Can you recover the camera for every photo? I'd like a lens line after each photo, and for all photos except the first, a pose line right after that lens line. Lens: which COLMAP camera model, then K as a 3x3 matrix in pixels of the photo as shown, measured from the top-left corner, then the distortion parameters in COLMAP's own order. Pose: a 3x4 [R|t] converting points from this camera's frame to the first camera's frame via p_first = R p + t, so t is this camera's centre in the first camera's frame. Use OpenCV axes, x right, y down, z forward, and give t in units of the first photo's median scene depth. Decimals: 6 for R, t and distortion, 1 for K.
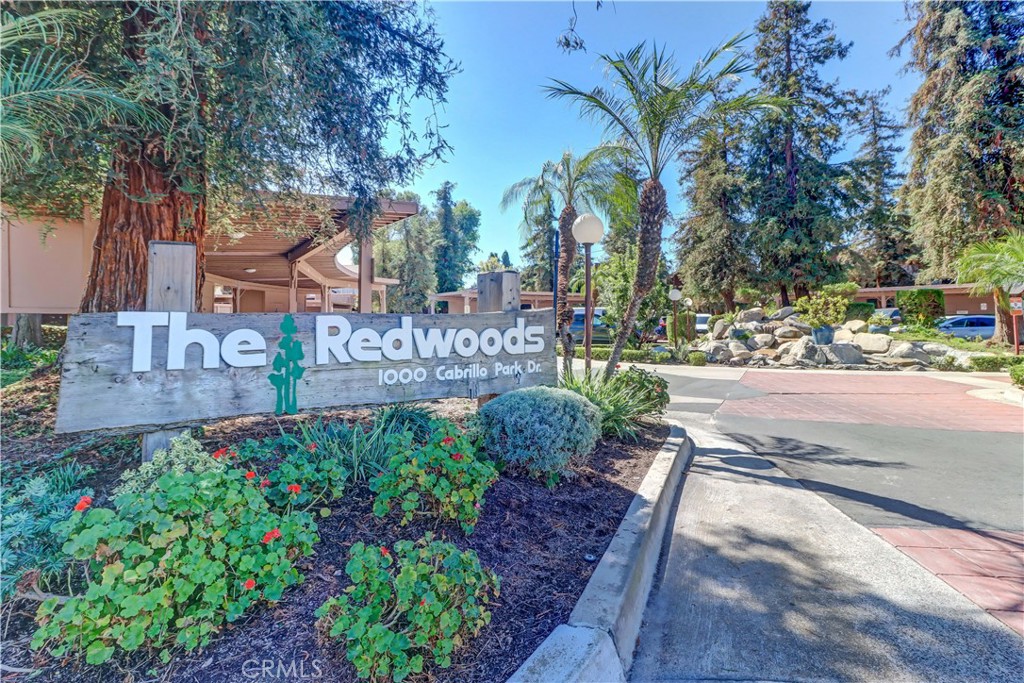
lens RADIAL K [[480.7, 0, 515.3], [0, 480.7, 329.3], [0, 0, 1]] dist [0.025958, -0.000152]
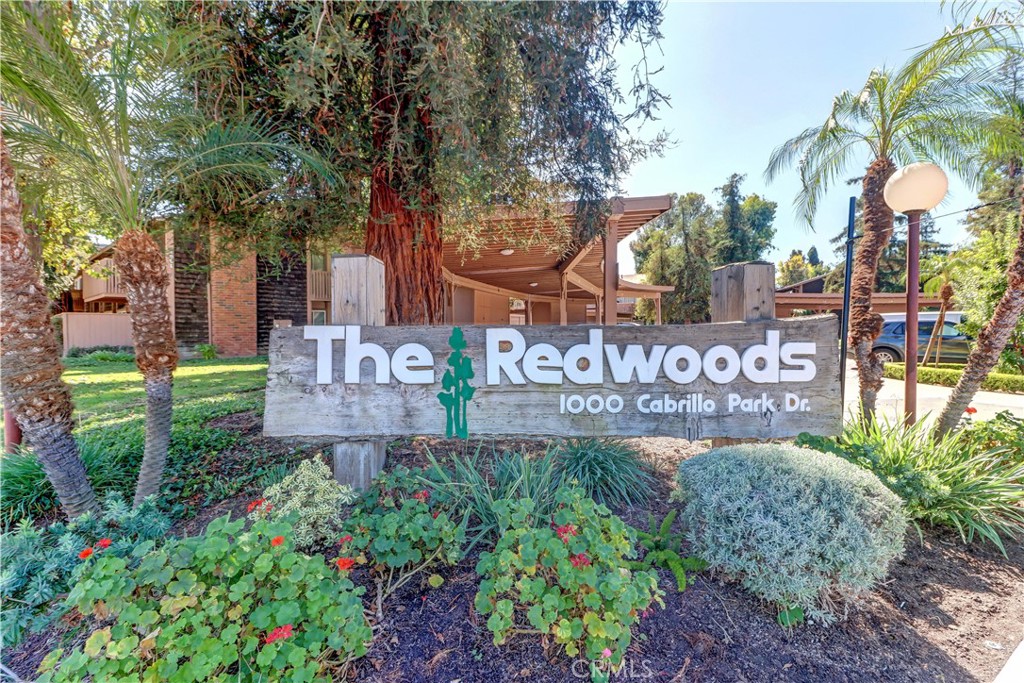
lens RADIAL K [[480.7, 0, 512.2], [0, 480.7, 350.3], [0, 0, 1]] dist [0.020102, -0.010549]
pose [[0.841904, 0.025401, -0.539030, 0.076264], [-0.011308, 0.999503, 0.029439, -0.012713], [0.539509, -0.018689, 0.841772, 0.250080]]
